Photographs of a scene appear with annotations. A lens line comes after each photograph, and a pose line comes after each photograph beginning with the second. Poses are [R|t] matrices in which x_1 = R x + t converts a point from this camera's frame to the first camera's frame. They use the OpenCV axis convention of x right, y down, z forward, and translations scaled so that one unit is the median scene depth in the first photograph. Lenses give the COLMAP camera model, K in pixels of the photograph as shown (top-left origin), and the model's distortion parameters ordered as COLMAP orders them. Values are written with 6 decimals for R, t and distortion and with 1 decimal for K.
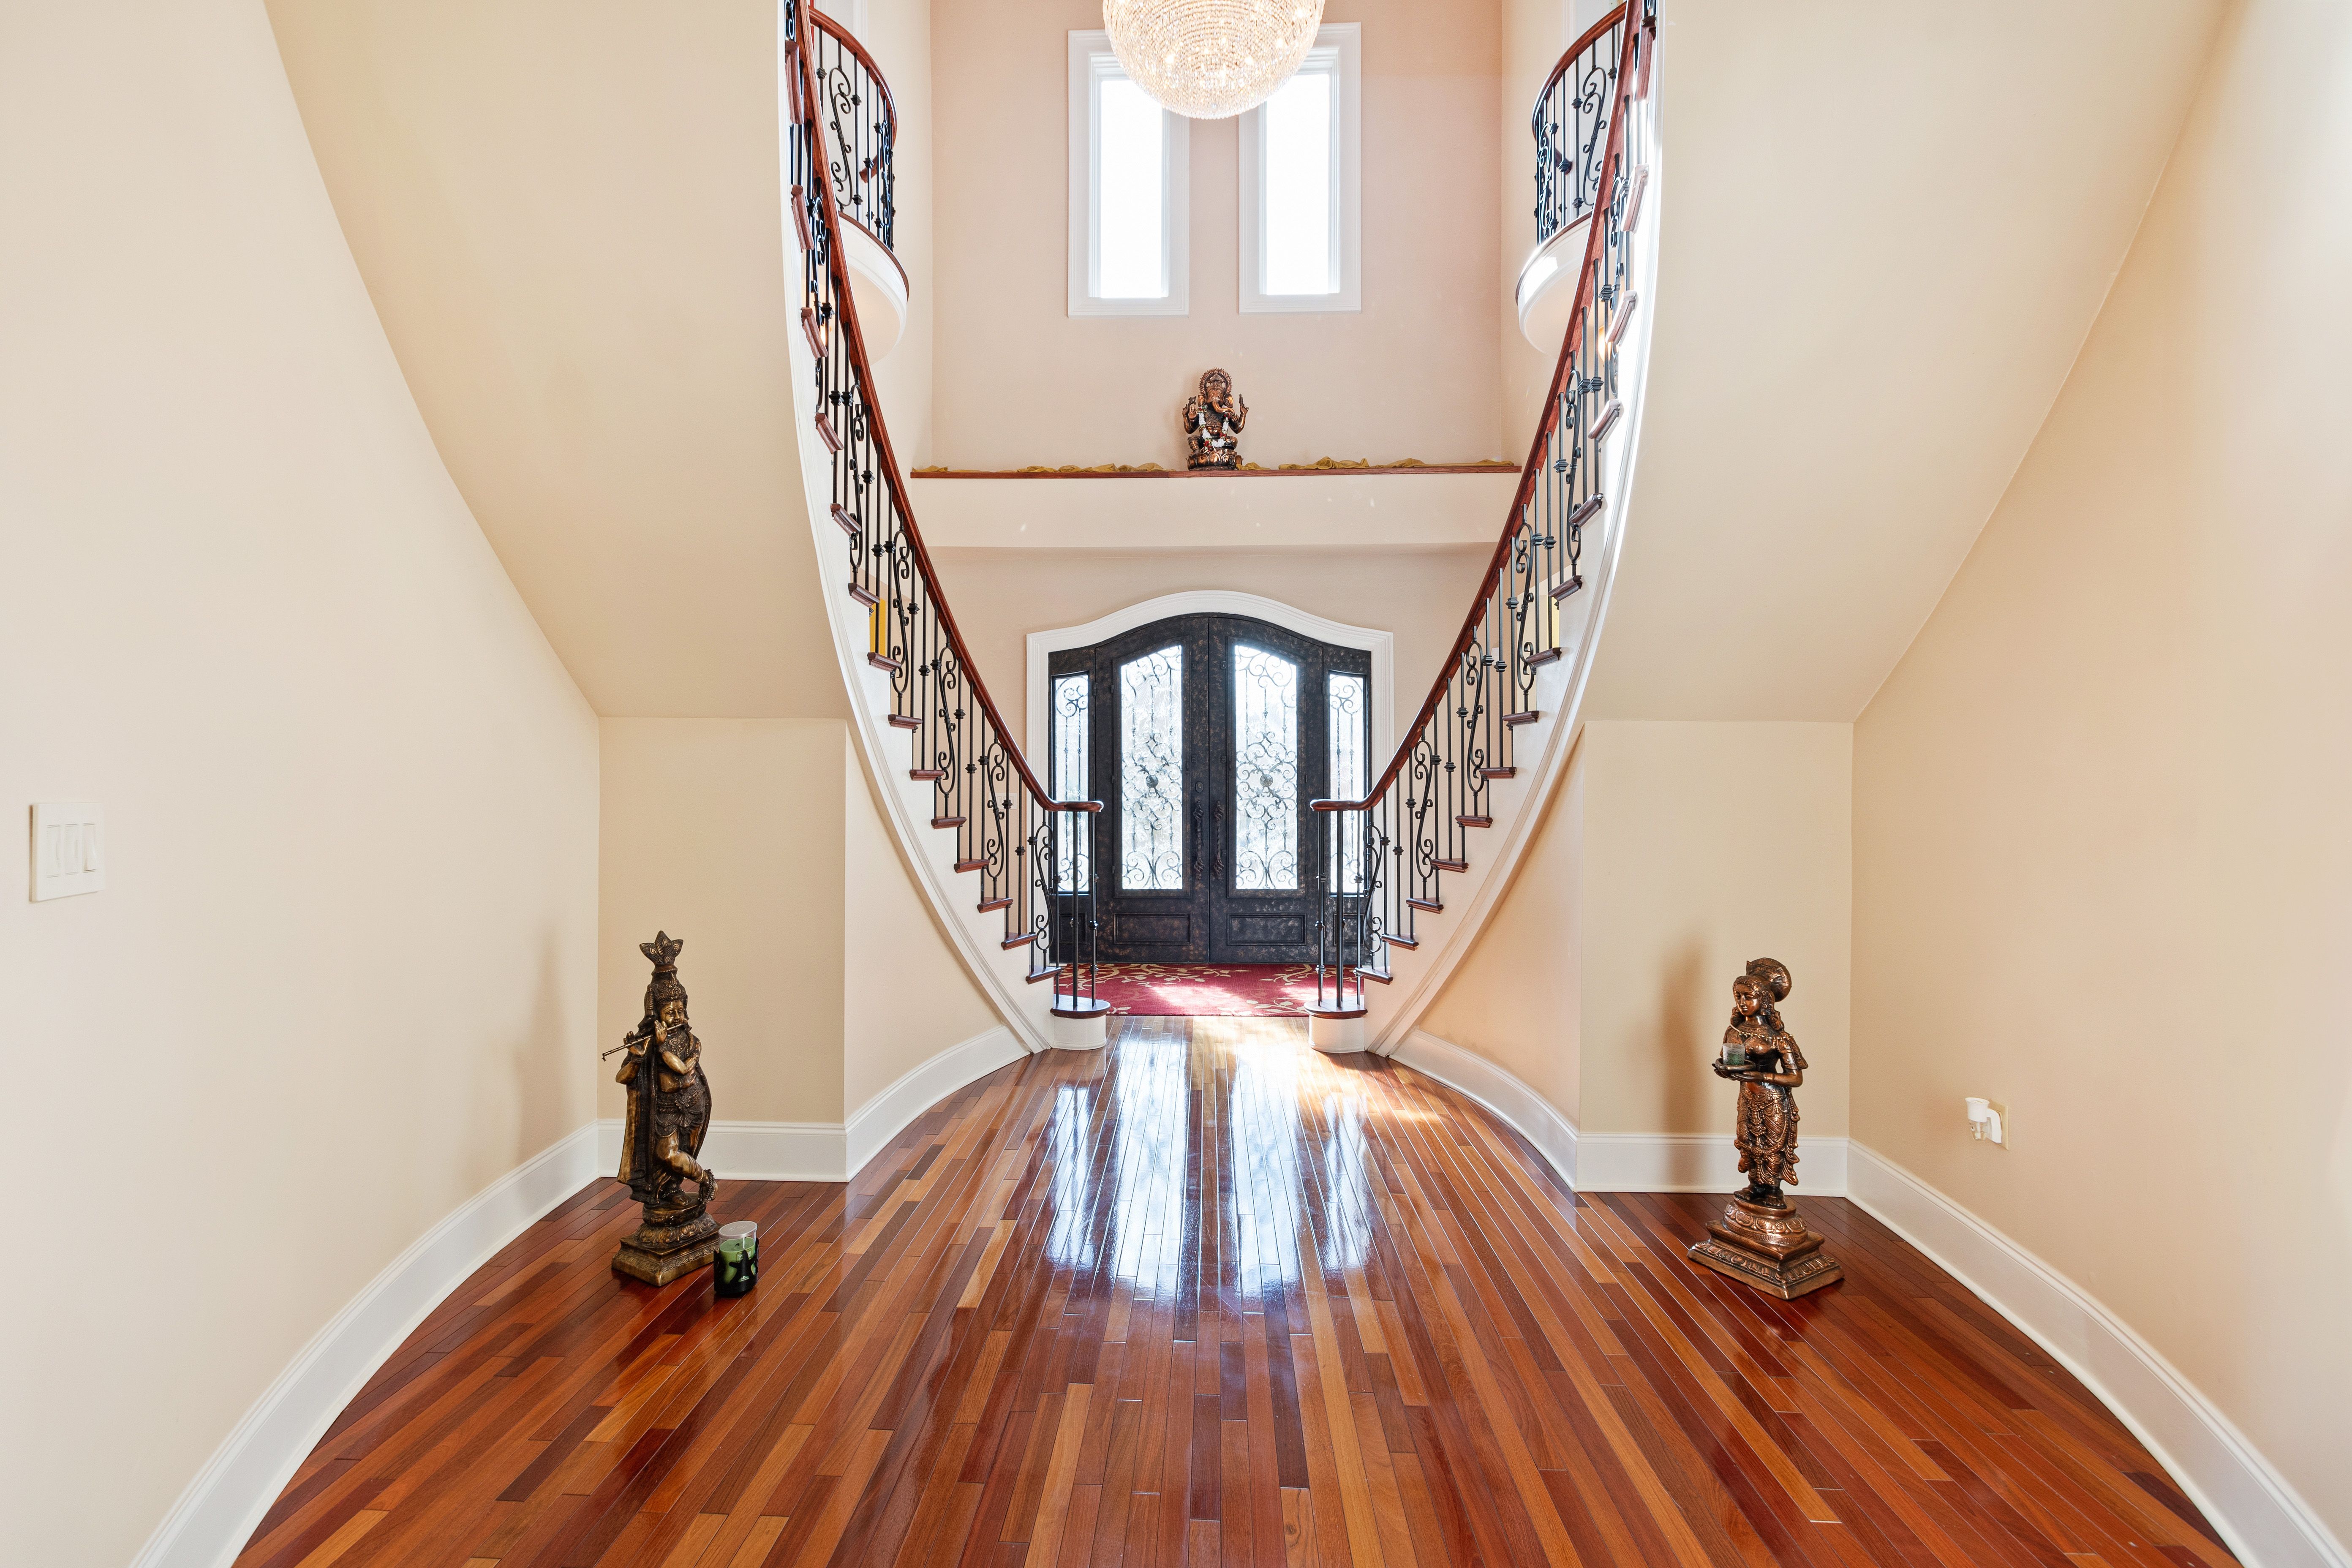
lens RADIAL K [[1039.9, 0, 1172.2], [0, 1039.9, 784.9], [0, 0, 1]] dist [0.001706, 0.000387]
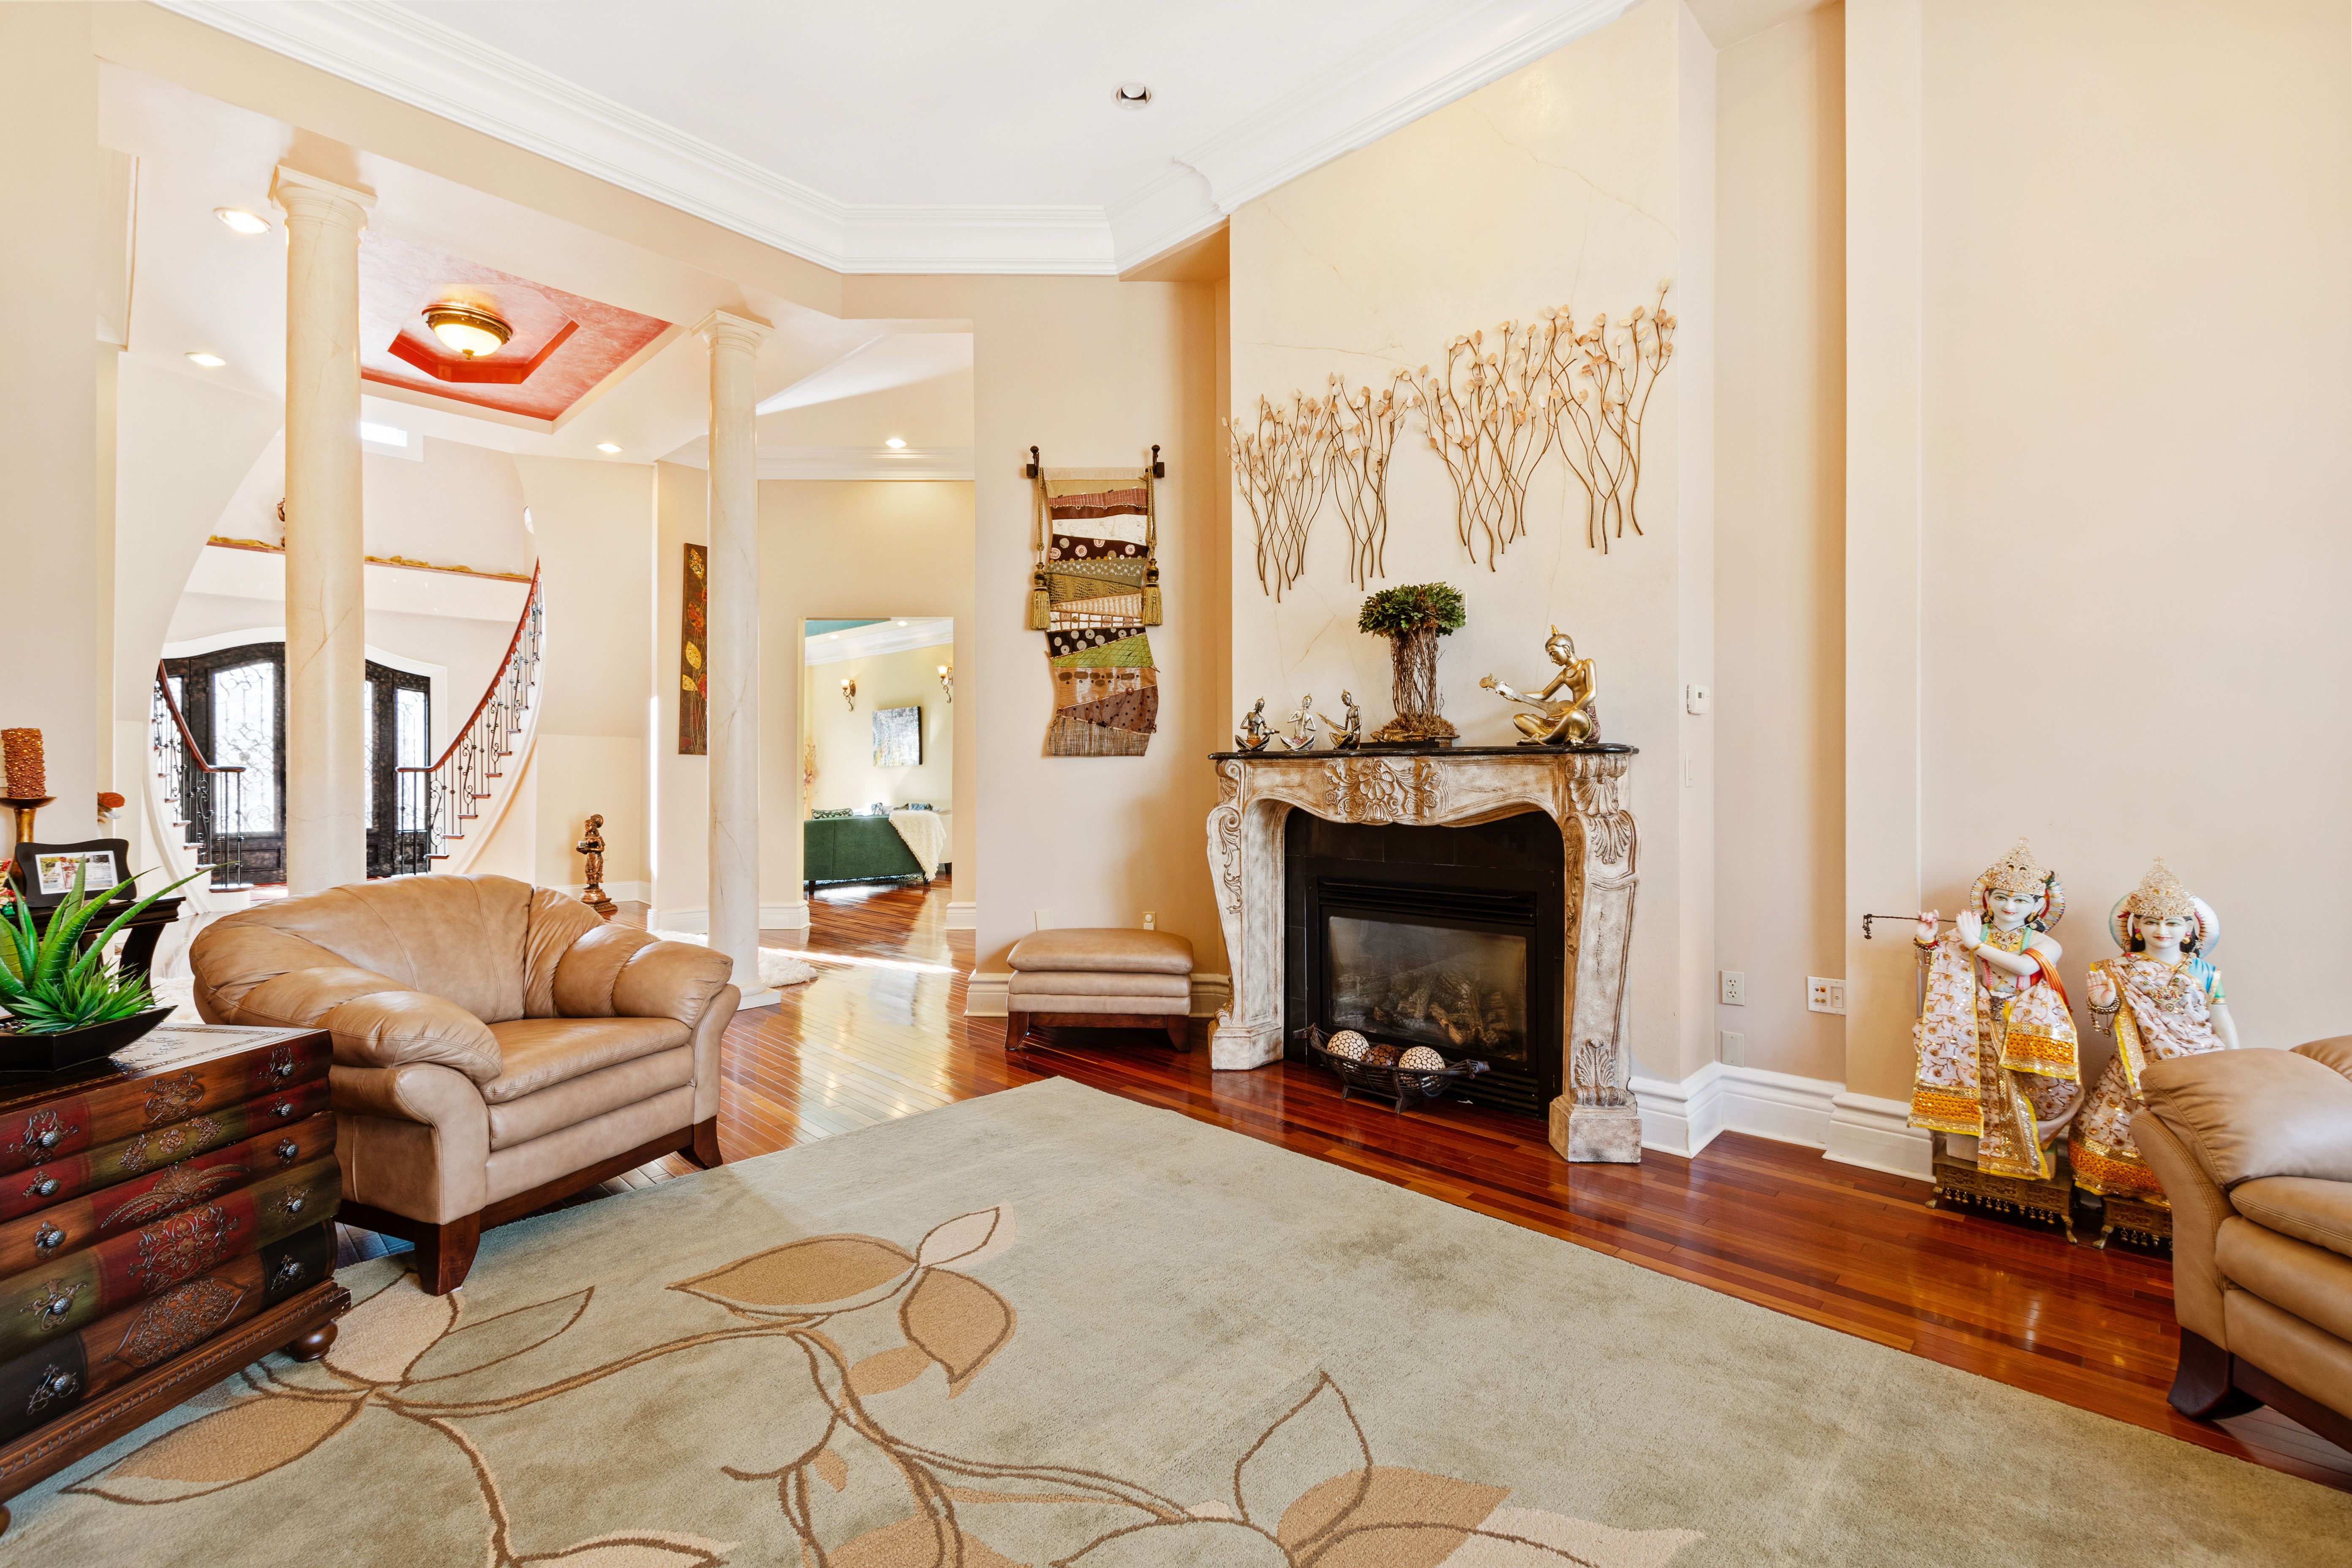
lens RADIAL K [[1039.9, 0, 1171.8], [0, 1039.9, 787.4], [0, 0, 1]] dist [0.001706, 0.000387]
pose [[0.677609, 0.000138, 0.735422, -0.208219], [-0.007076, 0.999955, 0.006333, 0.020896], [-0.735388, -0.009495, 0.677580, -0.900238]]
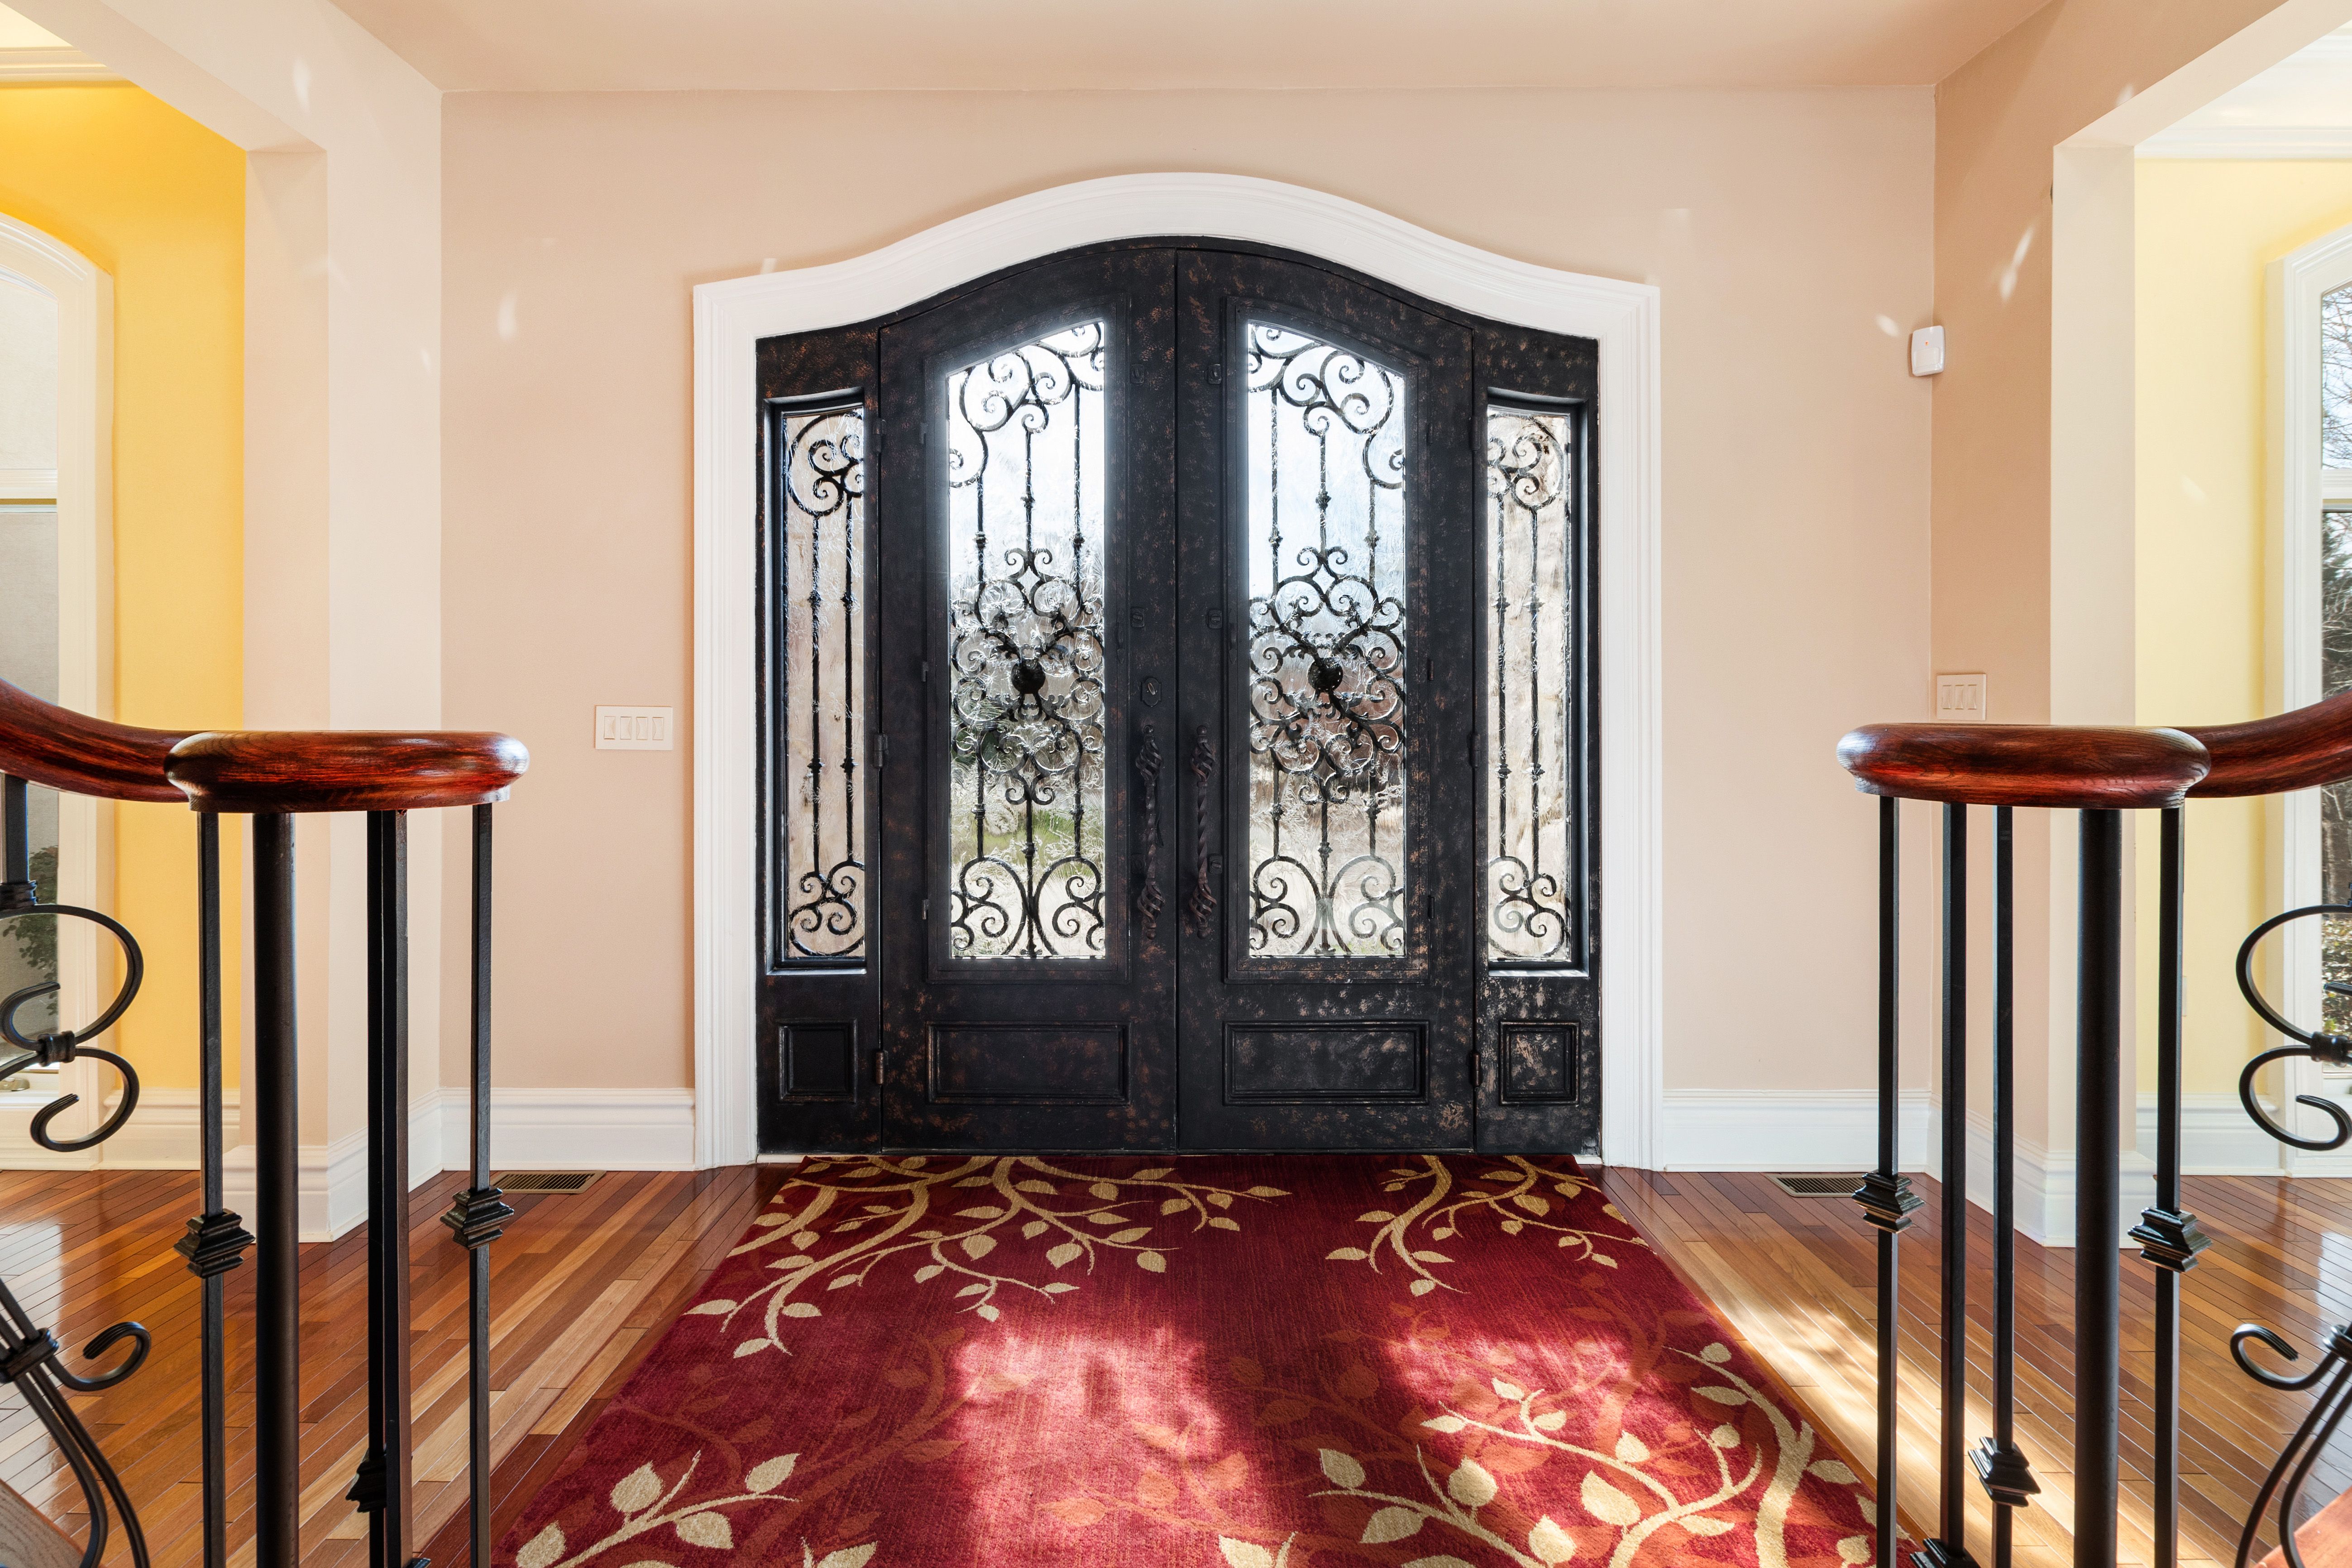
lens RADIAL K [[1039.9, 0, 1166.6], [0, 1039.9, 719.7], [0, 0, 1]] dist [0.001706, 0.000387]
pose [[0.999838, -0.000233, 0.017973, 0.024677], [0.000047, 0.999946, 0.010377, 0.008122], [-0.017974, -0.010375, 0.999785, 0.617141]]
